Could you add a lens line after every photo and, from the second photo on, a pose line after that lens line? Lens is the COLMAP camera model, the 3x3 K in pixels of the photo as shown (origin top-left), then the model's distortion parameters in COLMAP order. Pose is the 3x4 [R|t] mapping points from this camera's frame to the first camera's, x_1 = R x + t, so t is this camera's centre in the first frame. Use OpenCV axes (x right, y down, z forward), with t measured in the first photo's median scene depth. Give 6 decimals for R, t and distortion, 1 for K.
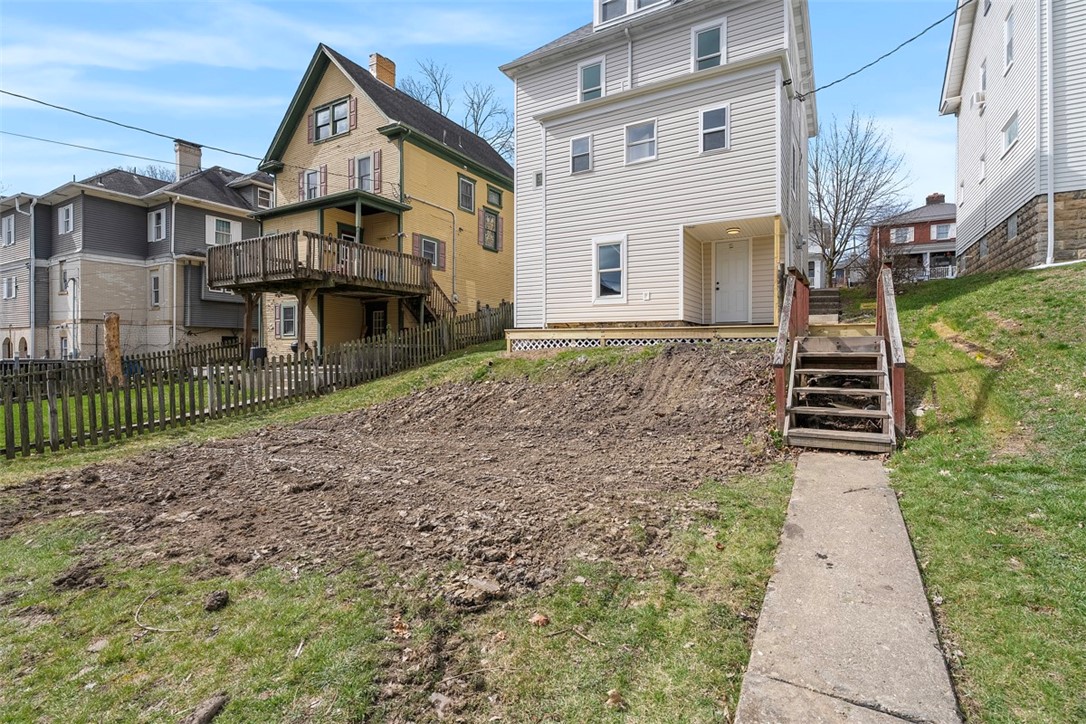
lens RADIAL K [[495.2, 0, 544.7], [0, 495.2, 367.5], [0, 0, 1]] dist [-0.004081, 0.000450]
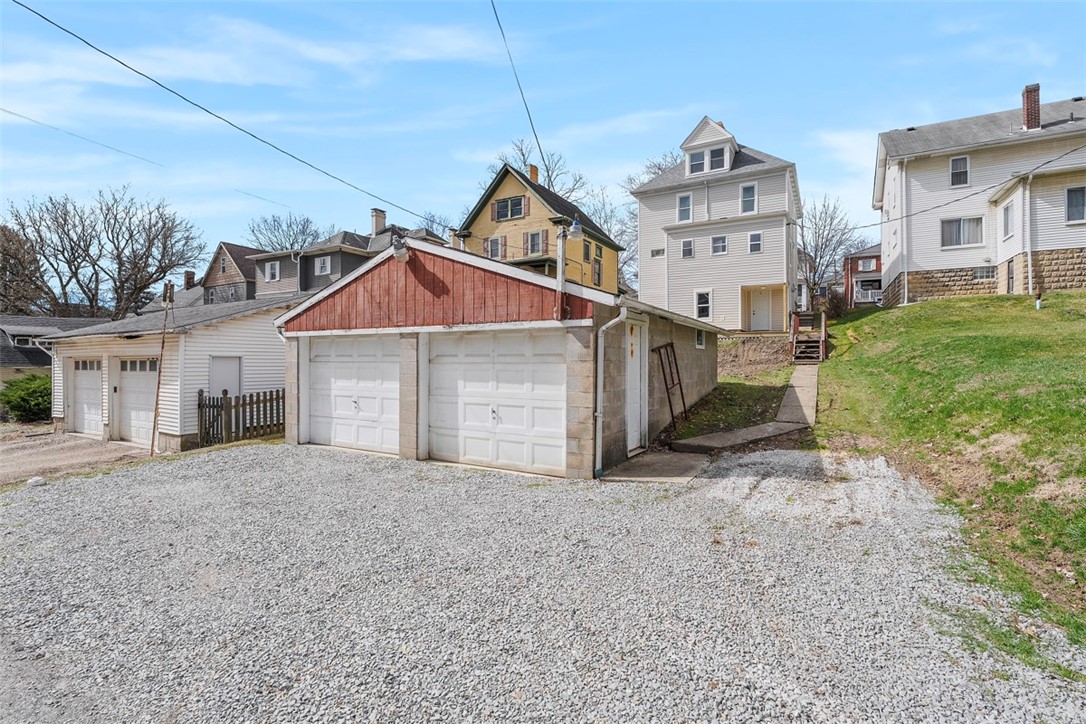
lens RADIAL K [[495.2, 0, 544.7], [0, 495.2, 367.5], [0, 0, 1]] dist [-0.004081, 0.000450]
pose [[0.999864, -0.004196, 0.015921, -0.549602], [0.004508, 0.999797, -0.019620, 0.098304], [-0.015836, 0.019689, 0.999681, -1.022737]]
